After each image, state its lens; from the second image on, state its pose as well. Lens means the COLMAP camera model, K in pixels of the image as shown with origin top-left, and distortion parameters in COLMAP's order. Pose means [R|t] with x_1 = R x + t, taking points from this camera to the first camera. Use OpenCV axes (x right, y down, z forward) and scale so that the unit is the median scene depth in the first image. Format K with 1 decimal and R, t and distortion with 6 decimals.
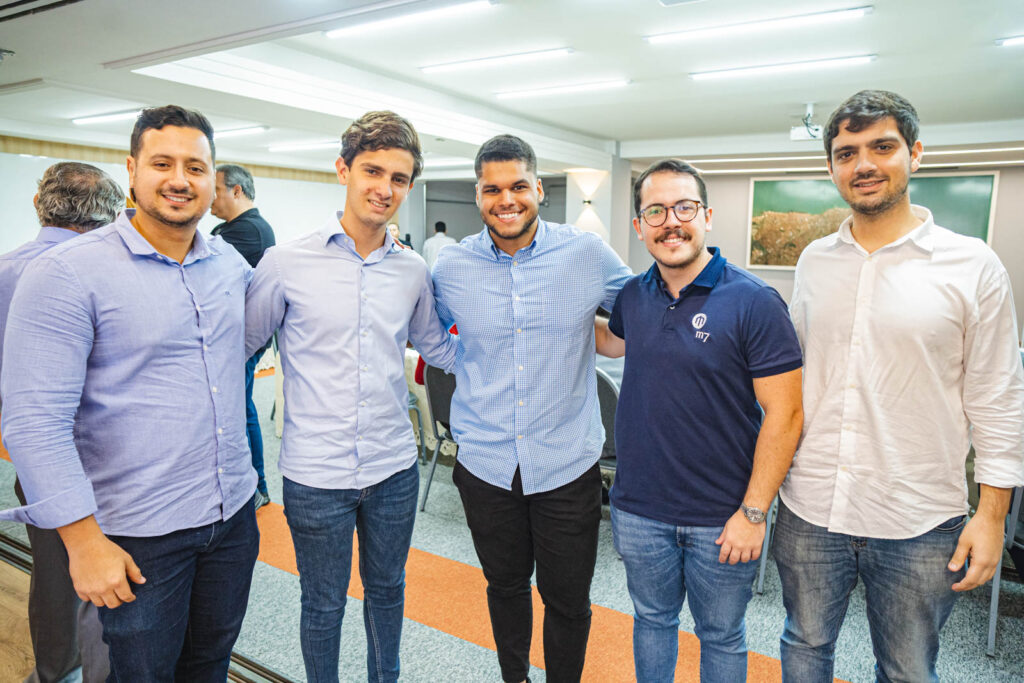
lens RADIAL K [[708.1, 0, 513.3], [0, 708.1, 338.3], [0, 0, 1]] dist [-0.017356, 0.004724]
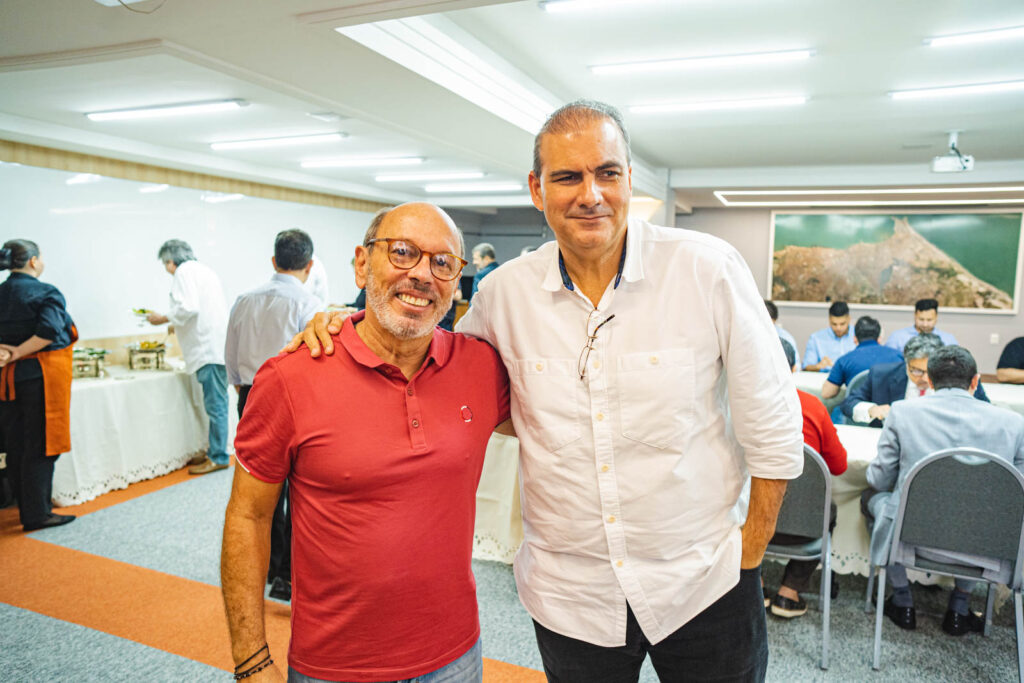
lens RADIAL K [[708.1, 0, 512.3], [0, 708.1, 342.1], [0, 0, 1]] dist [-0.017356, 0.004724]
pose [[0.984463, -0.013215, 0.175093, -0.187439], [0.019573, 0.999208, -0.034635, -0.022432], [-0.174497, 0.037524, 0.983942, 0.121441]]
